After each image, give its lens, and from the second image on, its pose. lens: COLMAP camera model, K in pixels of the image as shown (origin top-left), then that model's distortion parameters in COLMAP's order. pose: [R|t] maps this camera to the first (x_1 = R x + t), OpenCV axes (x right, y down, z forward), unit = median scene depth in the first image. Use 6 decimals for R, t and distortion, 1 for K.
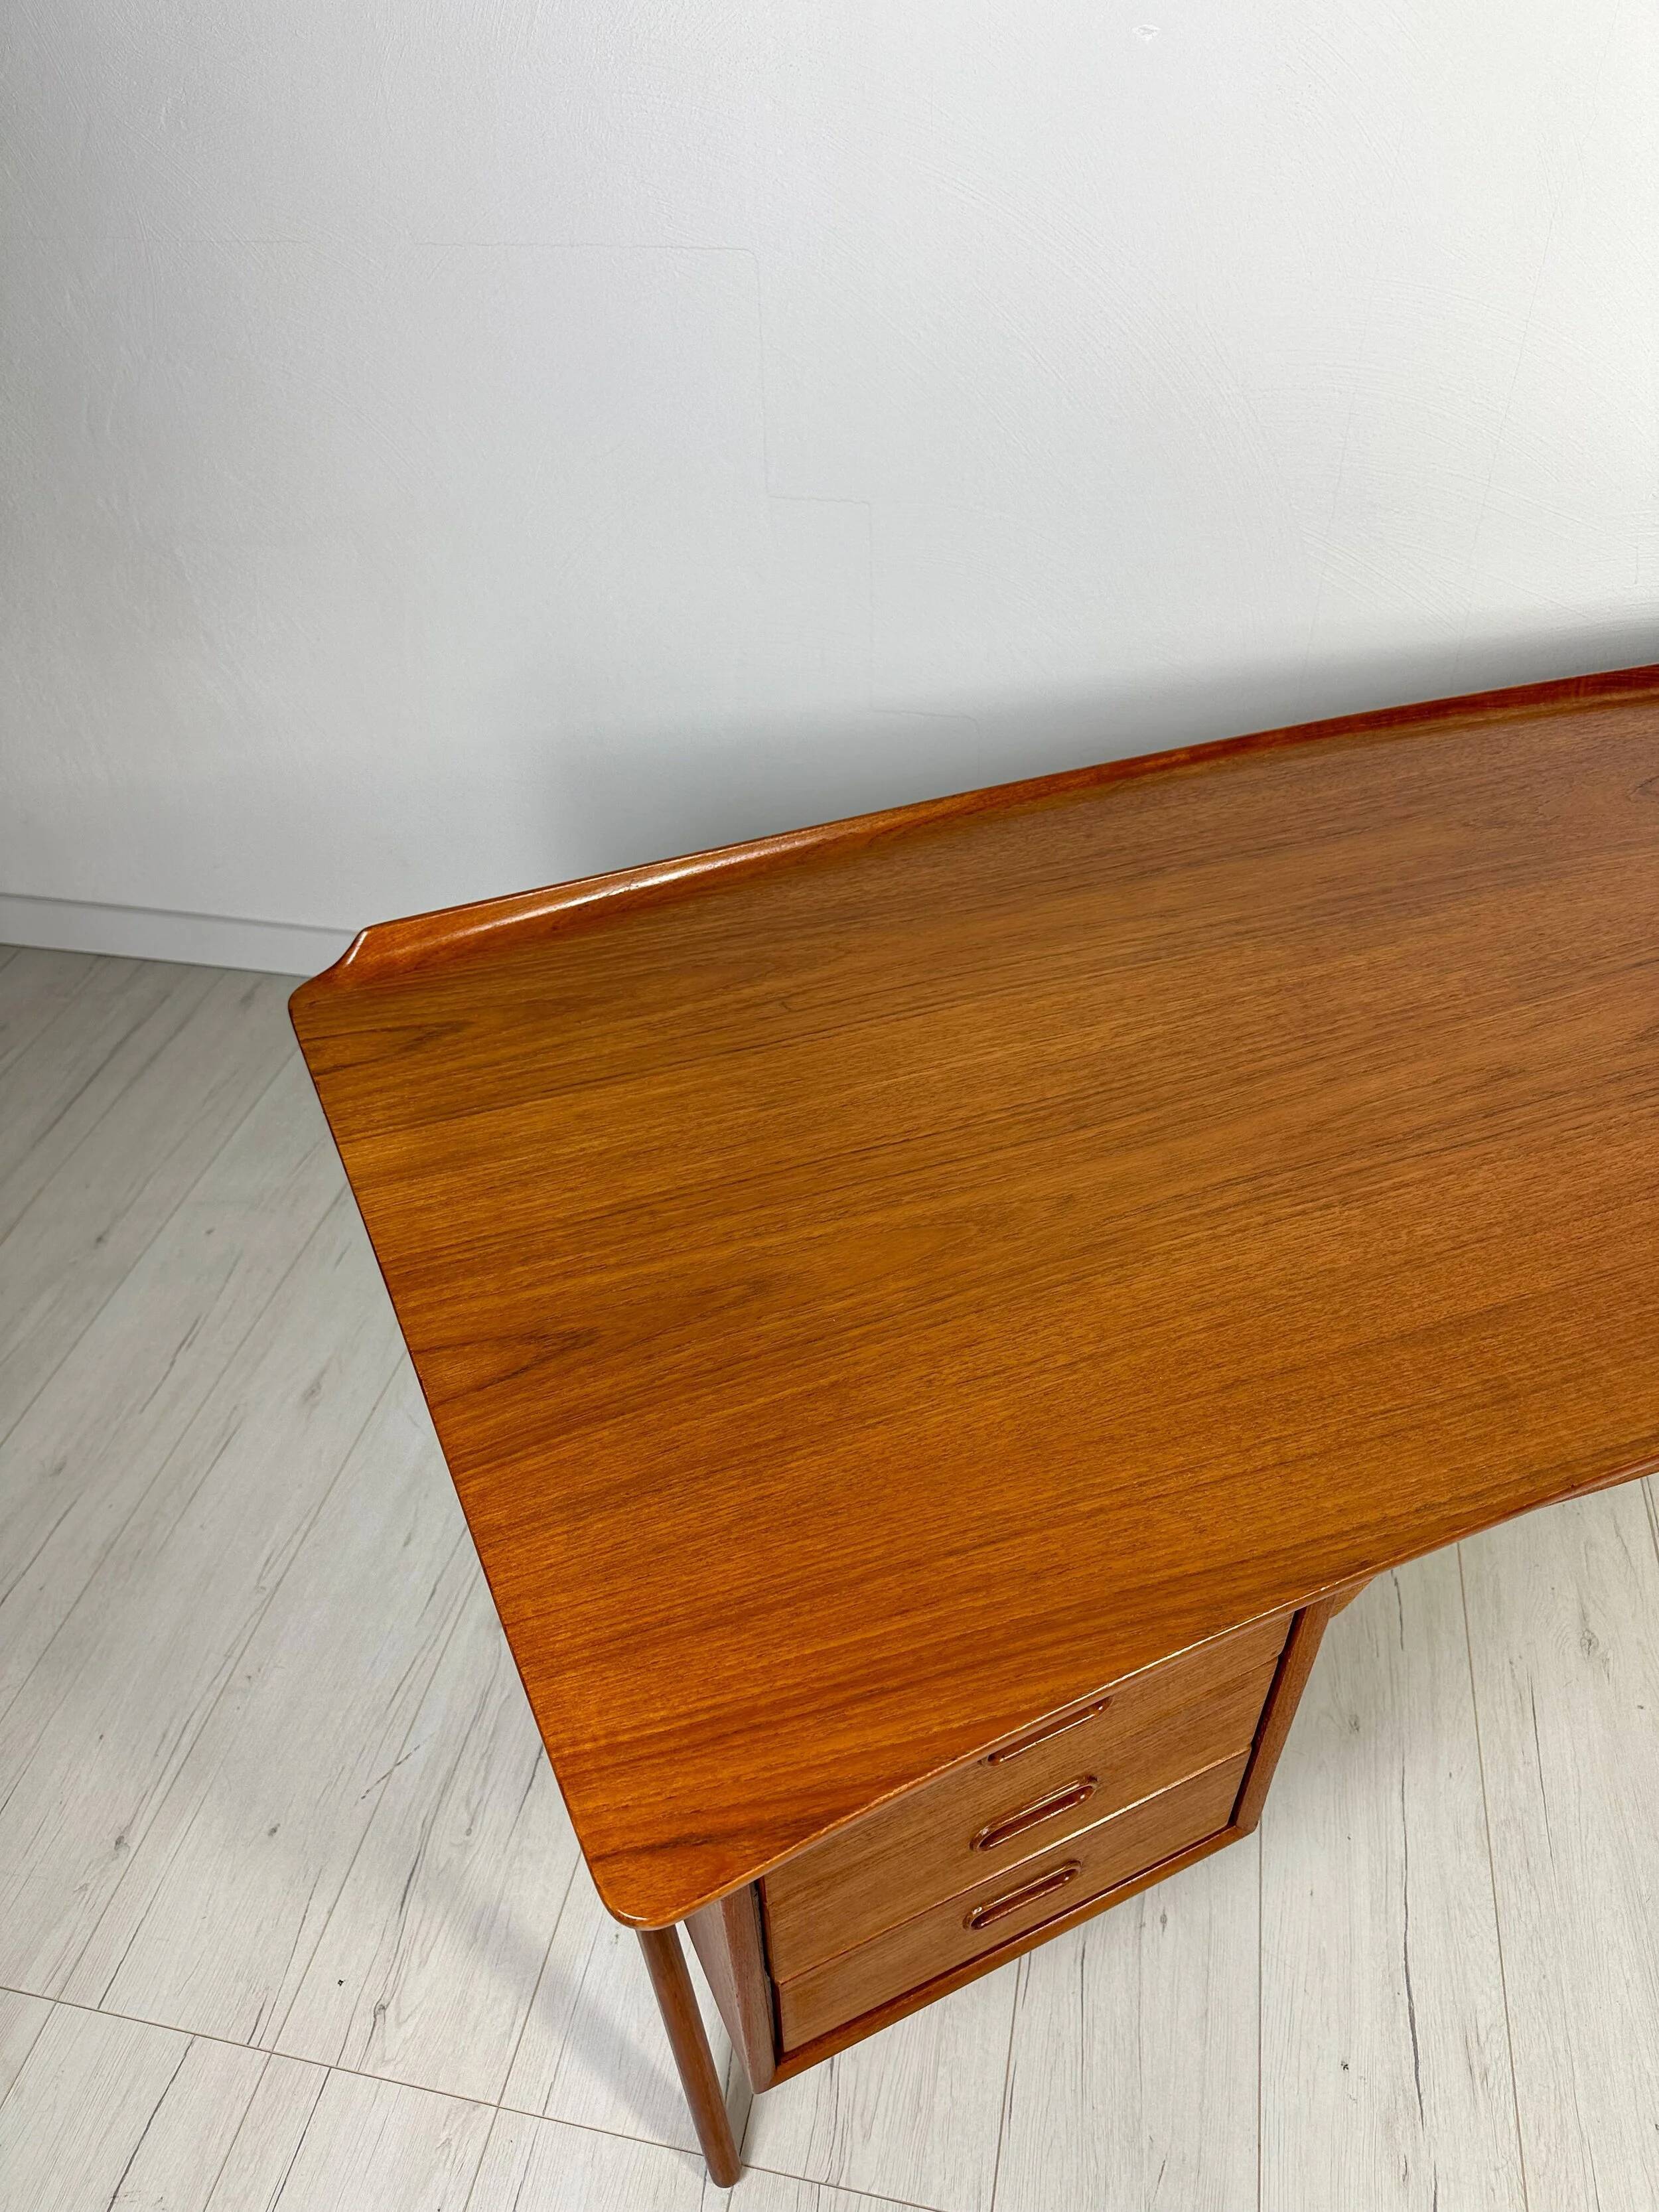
lens RADIAL K [[1566.5, 0, 834.9], [0, 1566.5, 1107.6], [0, 0, 1]] dist [0.068194, -0.078217]
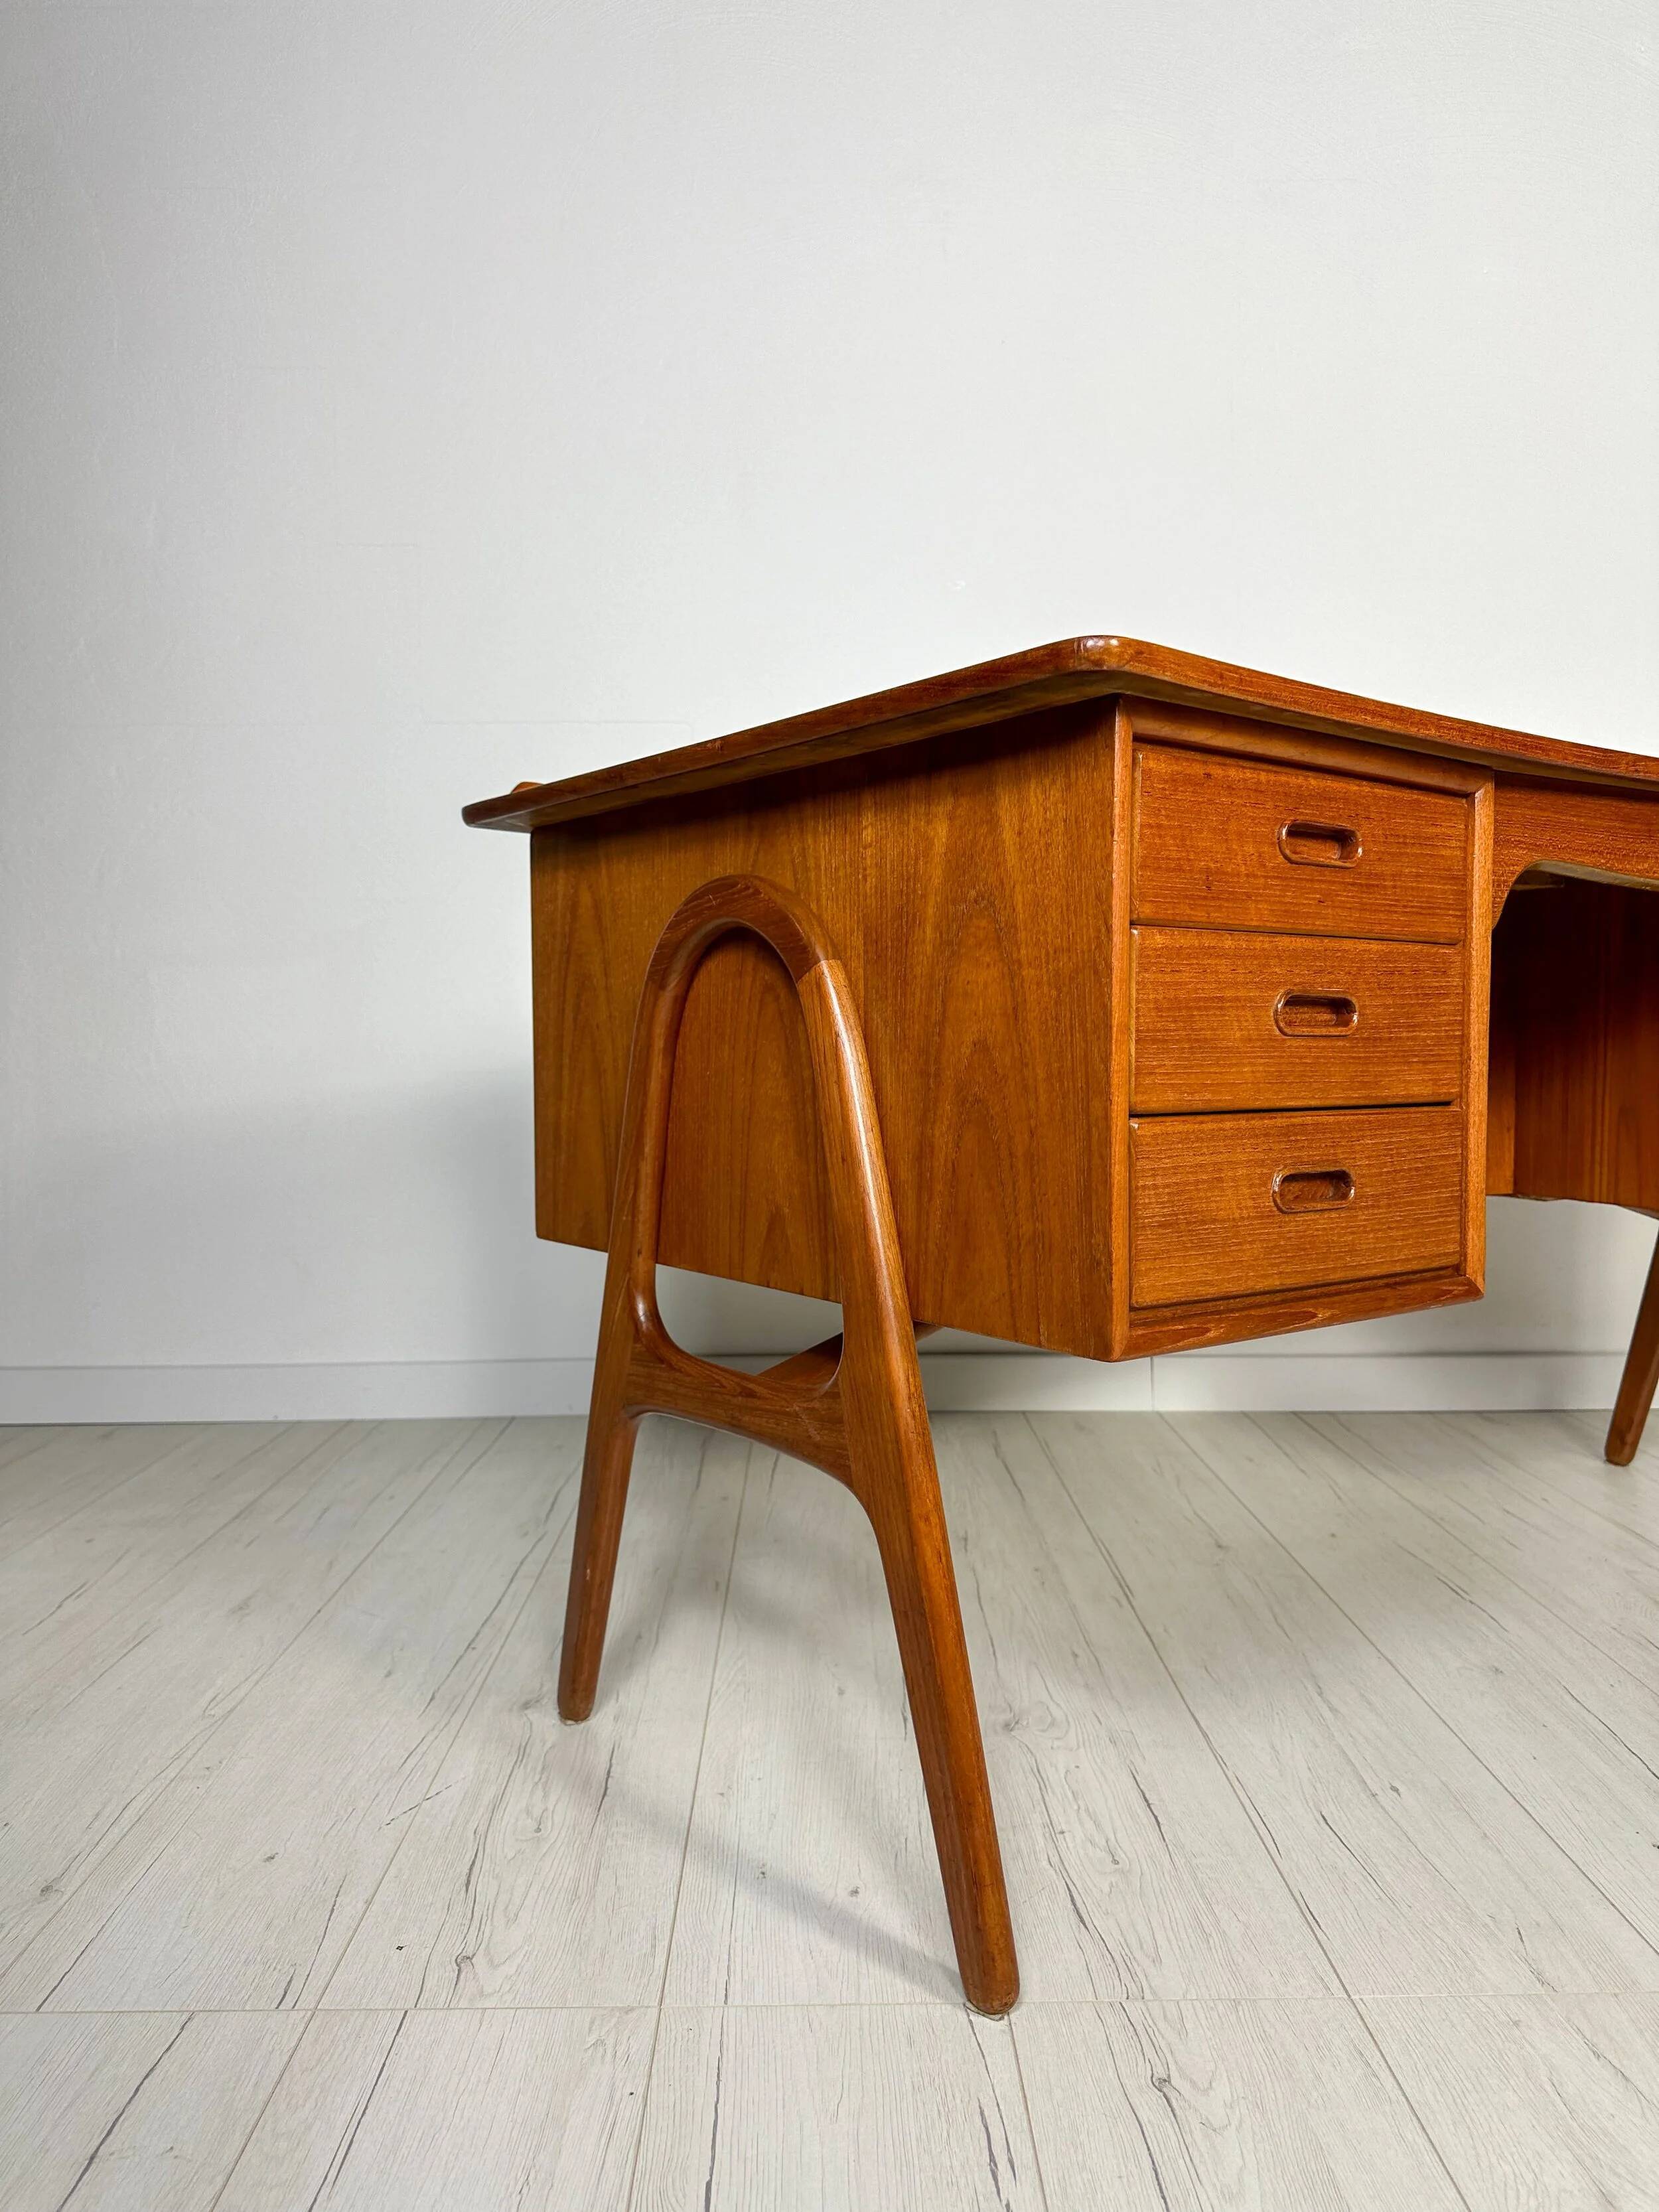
lens RADIAL K [[1568.0, 0, 829.0], [0, 1568.0, 1107.8], [0, 0, 1]] dist [0.009036, -0.003353]
pose [[0.977973, 0.007253, 0.208604, -0.287102], [0.123978, 0.783823, -0.608483, 0.748803], [-0.167921, 0.620943, 0.765658, 0.193185]]
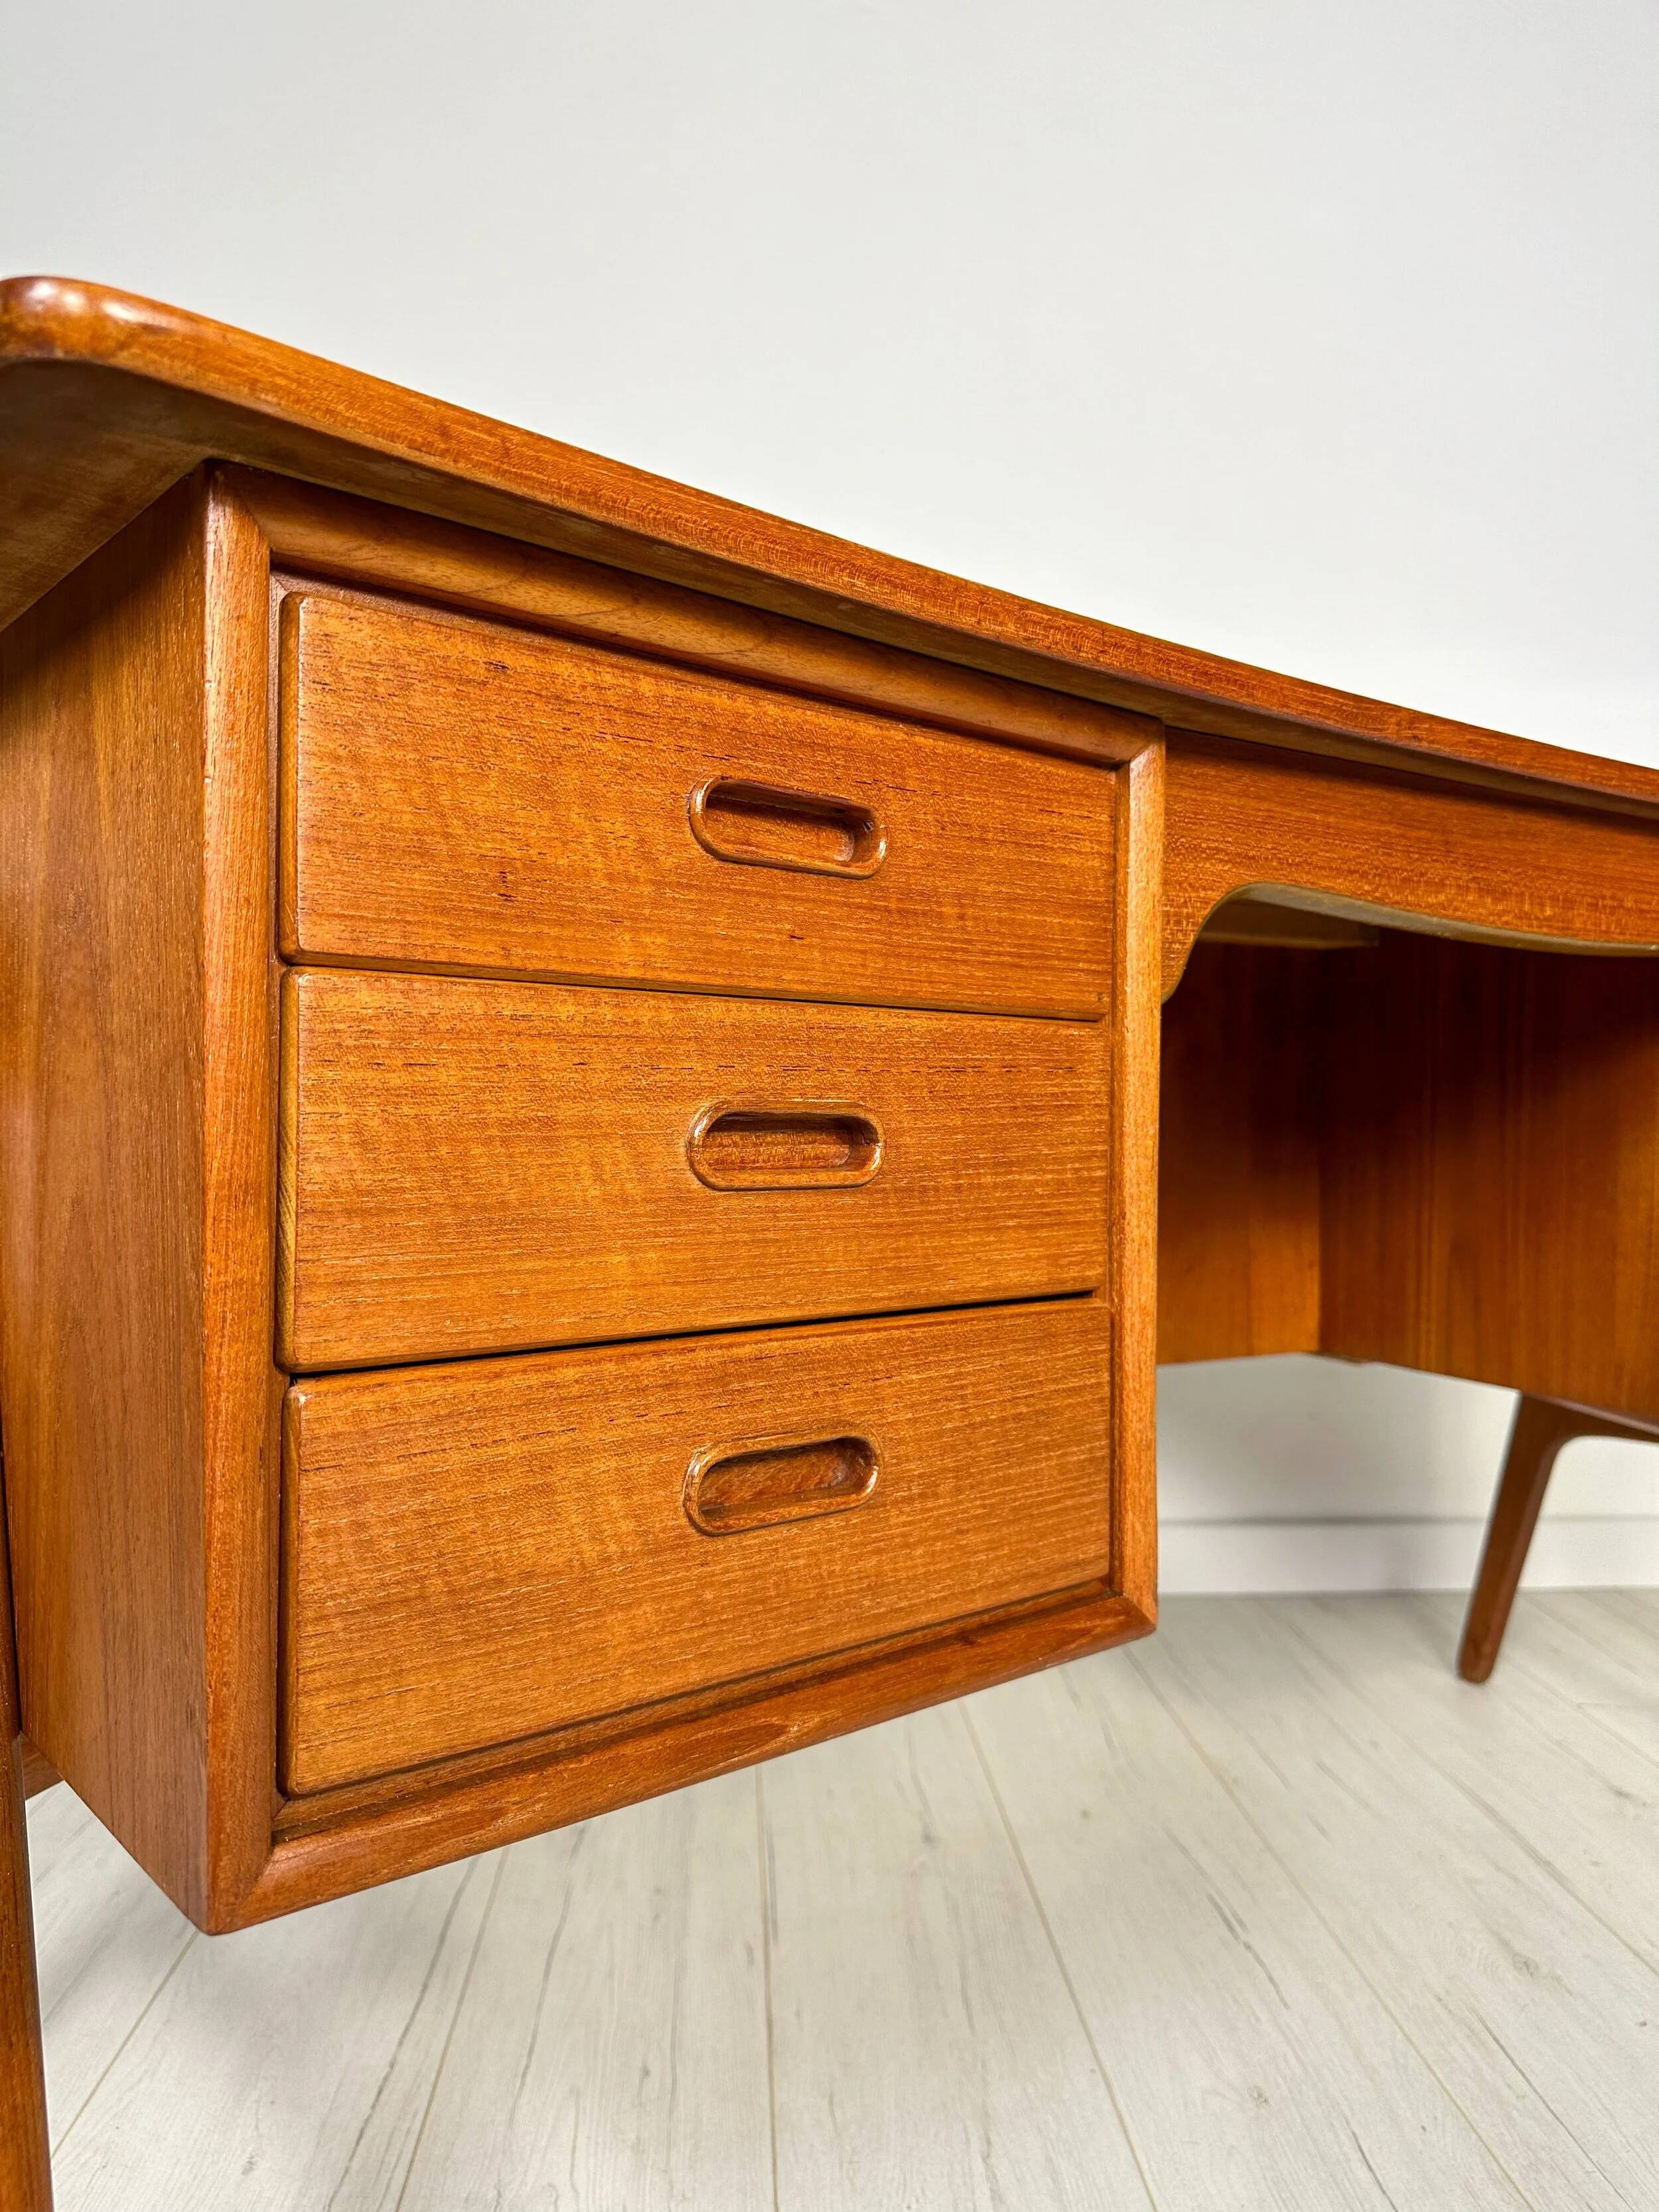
lens RADIAL K [[1564.8, 0, 829.5], [0, 1564.8, 1106.0], [0, 0, 1]] dist [0.101517, -0.179746]
pose [[0.965107, 0.027596, 0.260399, -0.005489], [0.149378, 0.758732, -0.634044, 0.538327], [-0.215070, 0.650818, 0.728135, 0.395633]]
